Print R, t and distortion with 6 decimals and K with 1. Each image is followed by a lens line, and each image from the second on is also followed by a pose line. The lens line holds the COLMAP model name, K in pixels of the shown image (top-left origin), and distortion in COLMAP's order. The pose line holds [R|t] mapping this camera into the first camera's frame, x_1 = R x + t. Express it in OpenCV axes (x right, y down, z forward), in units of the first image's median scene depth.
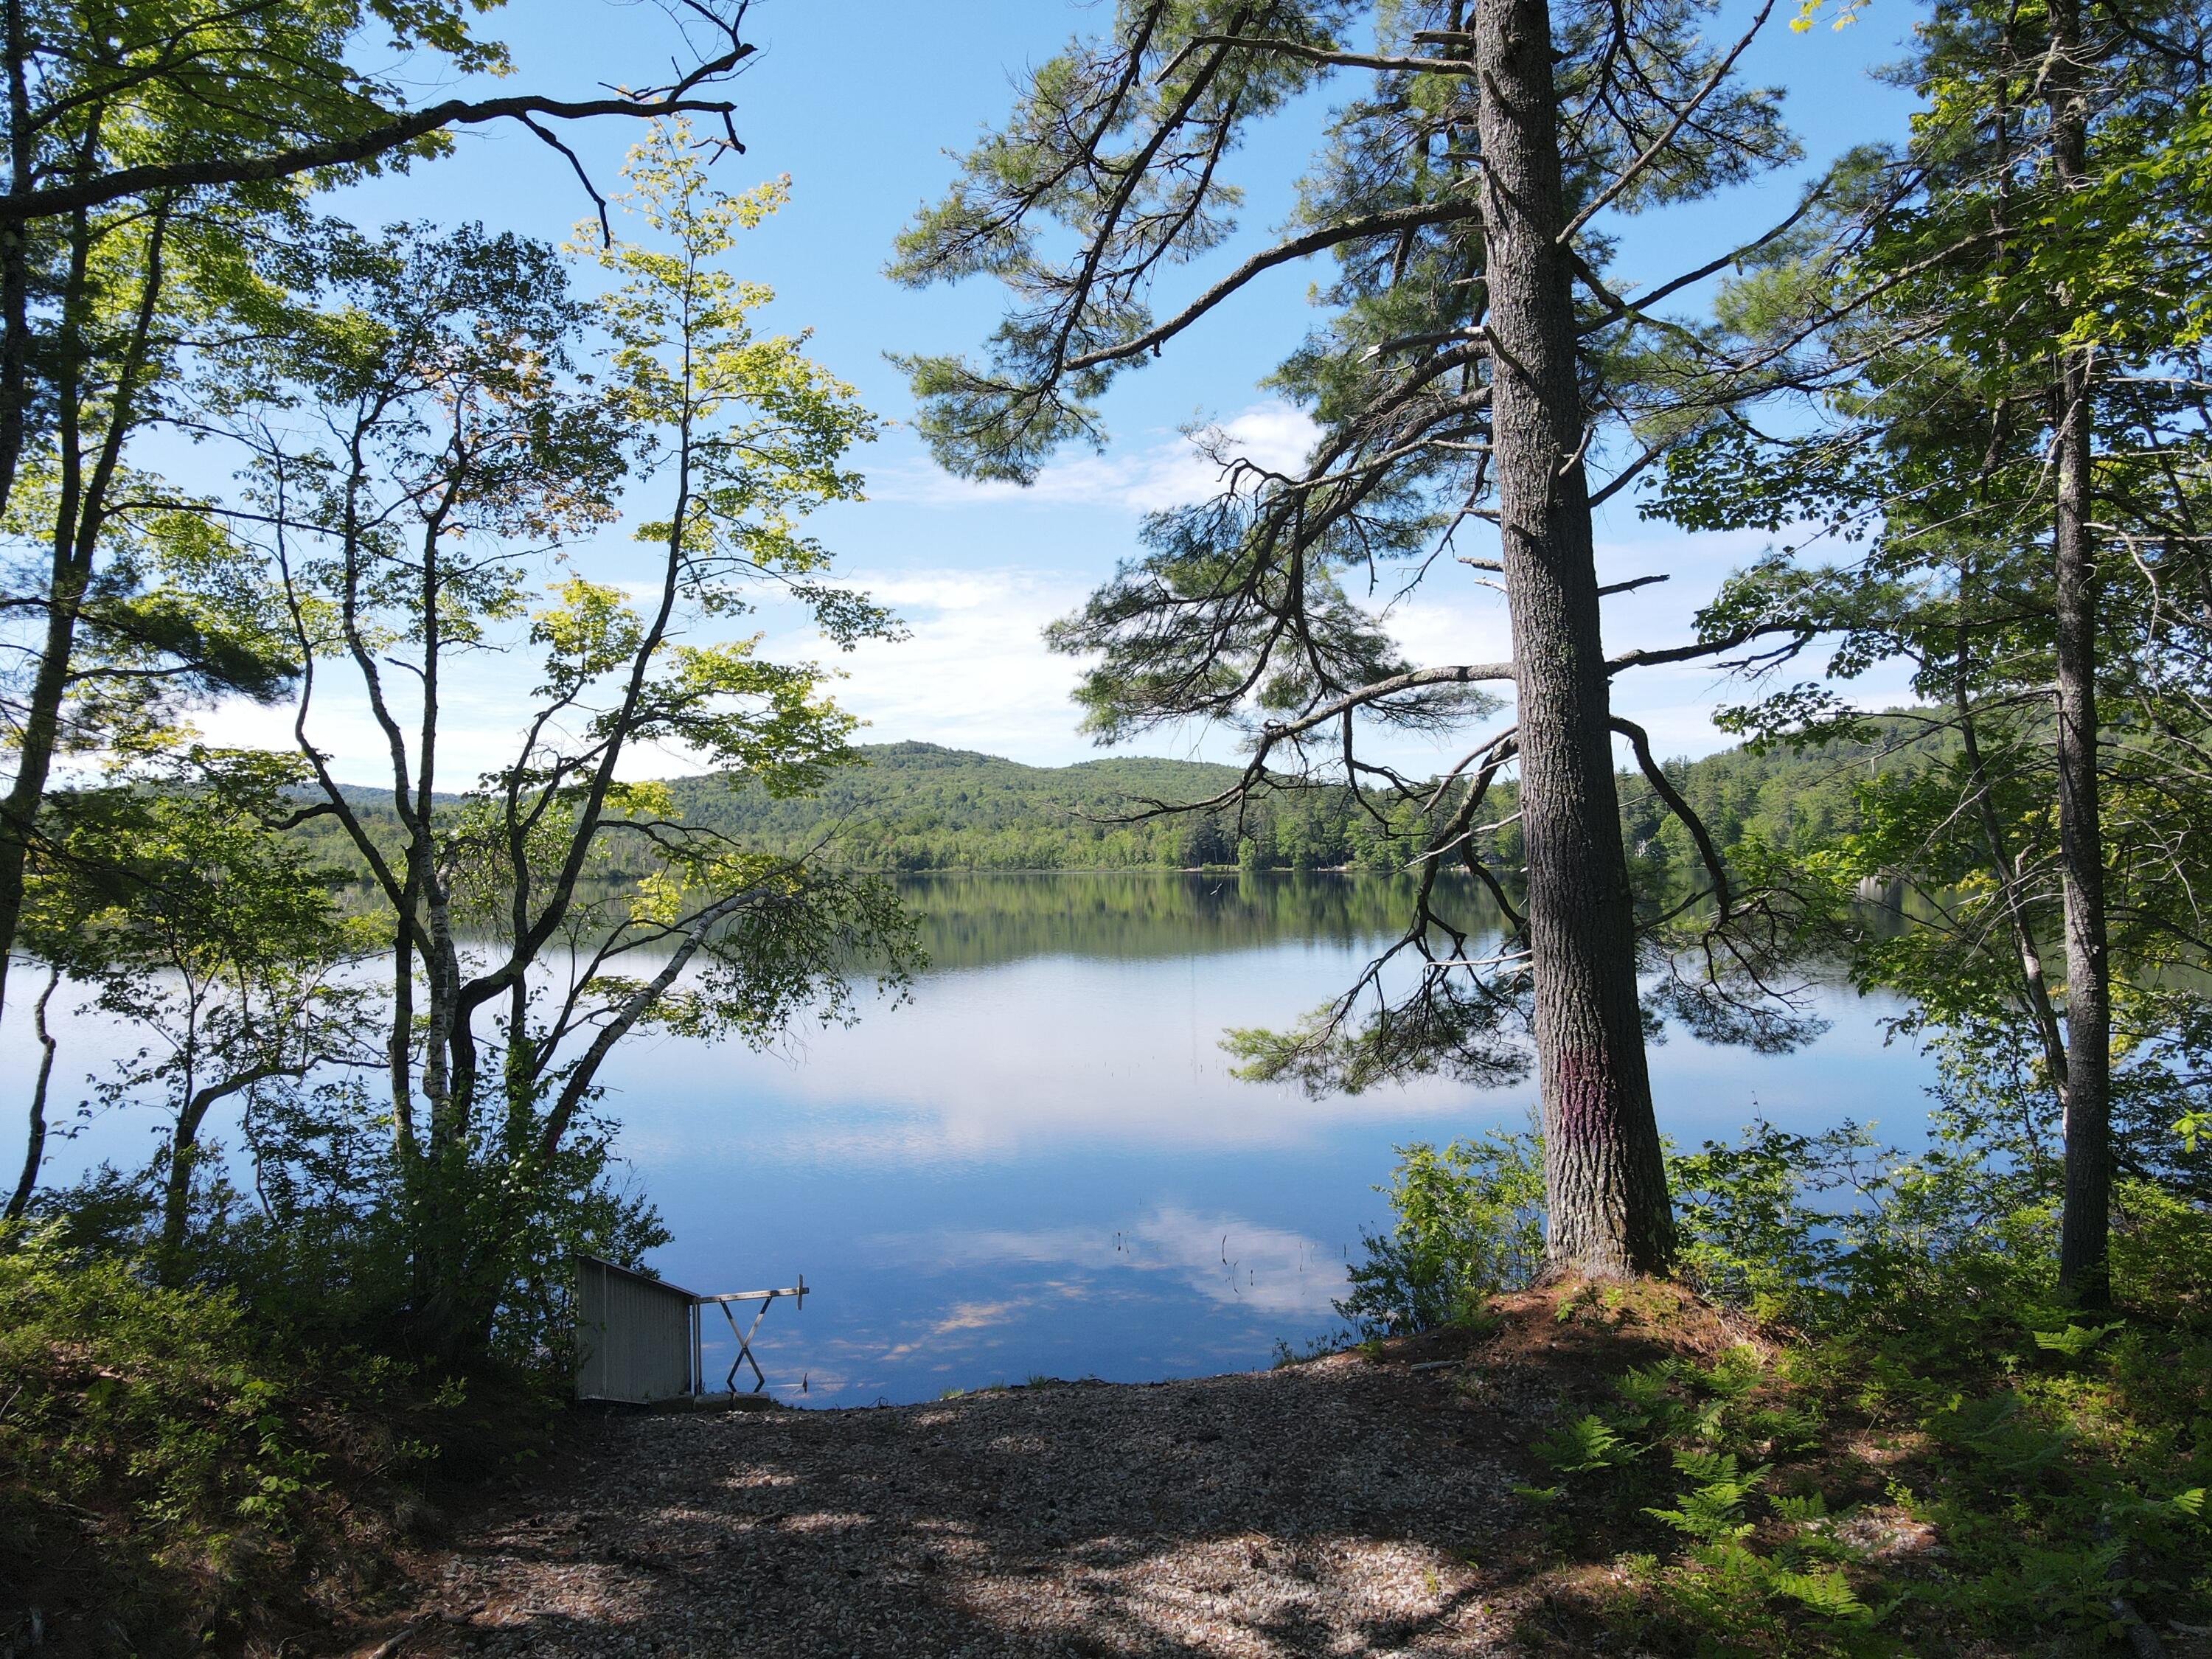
lens RADIAL K [[1627.0, 0, 1086.8], [0, 1627.0, 827.8], [0, 0, 1]] dist [0.010810, 0.014845]
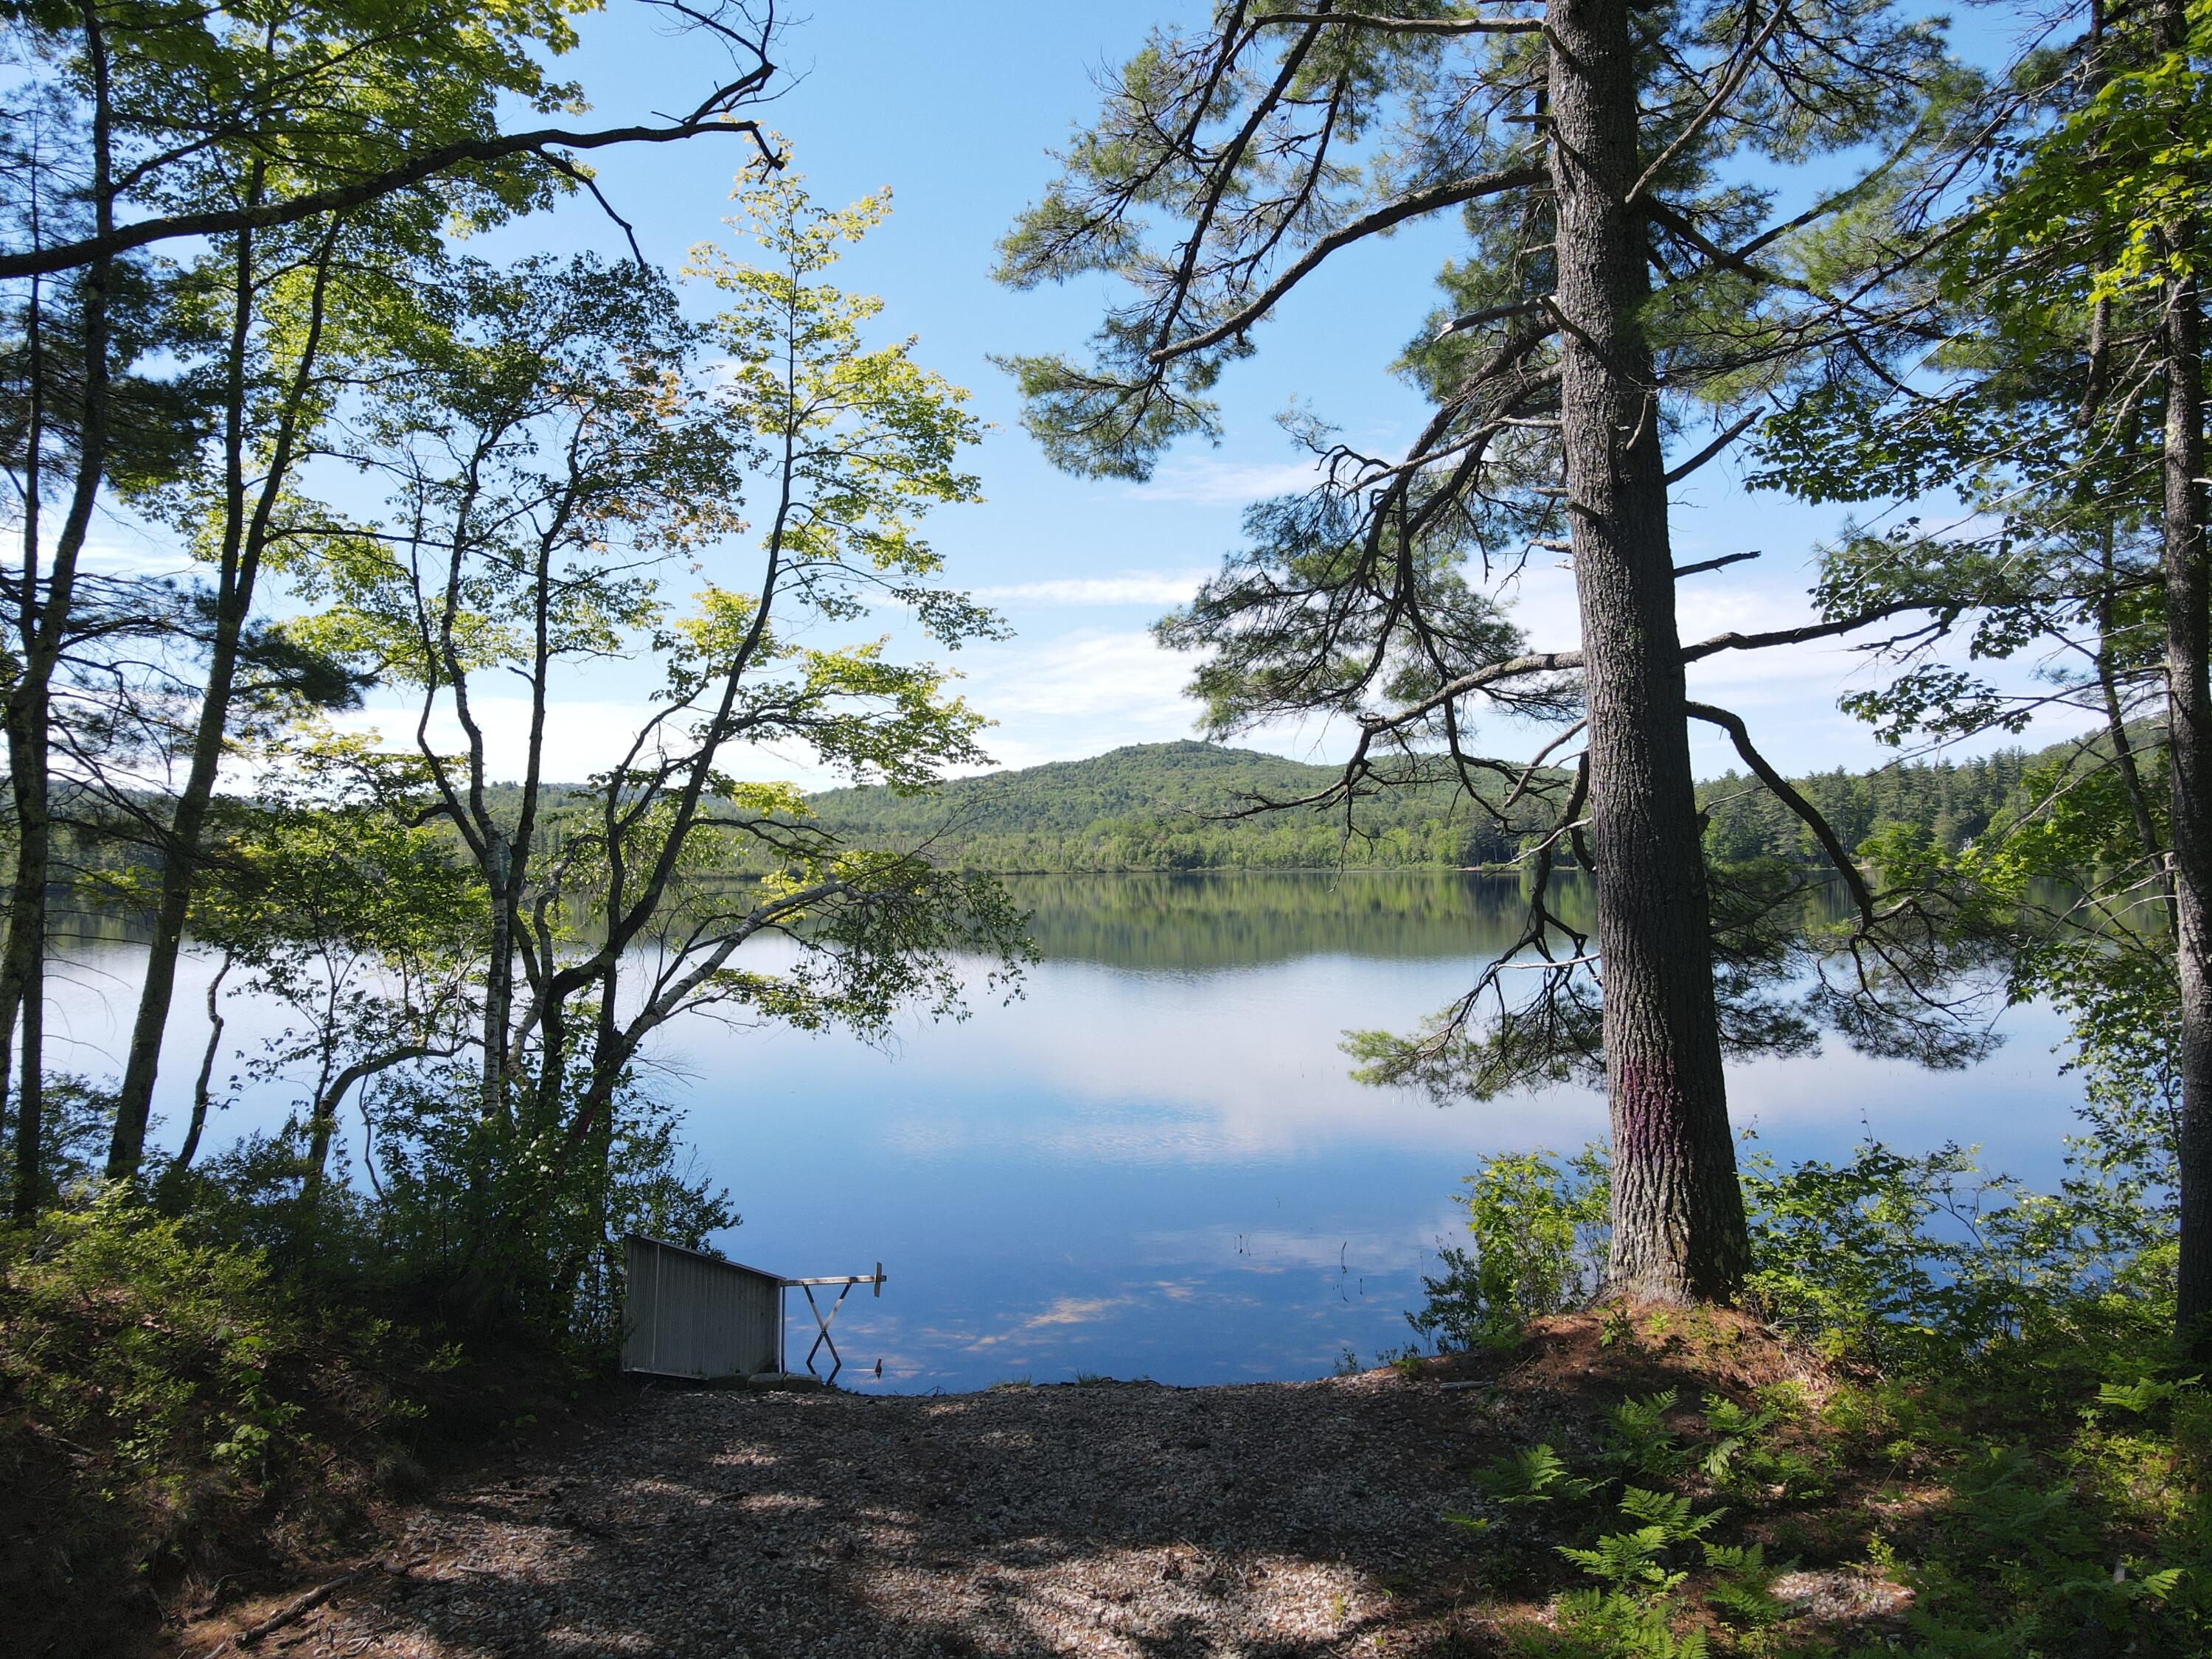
lens RADIAL K [[1627.0, 0, 1085.0], [0, 1627.0, 827.9], [0, 0, 1]] dist [0.010810, 0.014845]
pose [[0.985502, -0.002105, -0.169653, 0.127936], [0.002273, 0.999997, 0.000794, 0.001091], [0.169651, -0.001168, 0.985503, 0.015581]]
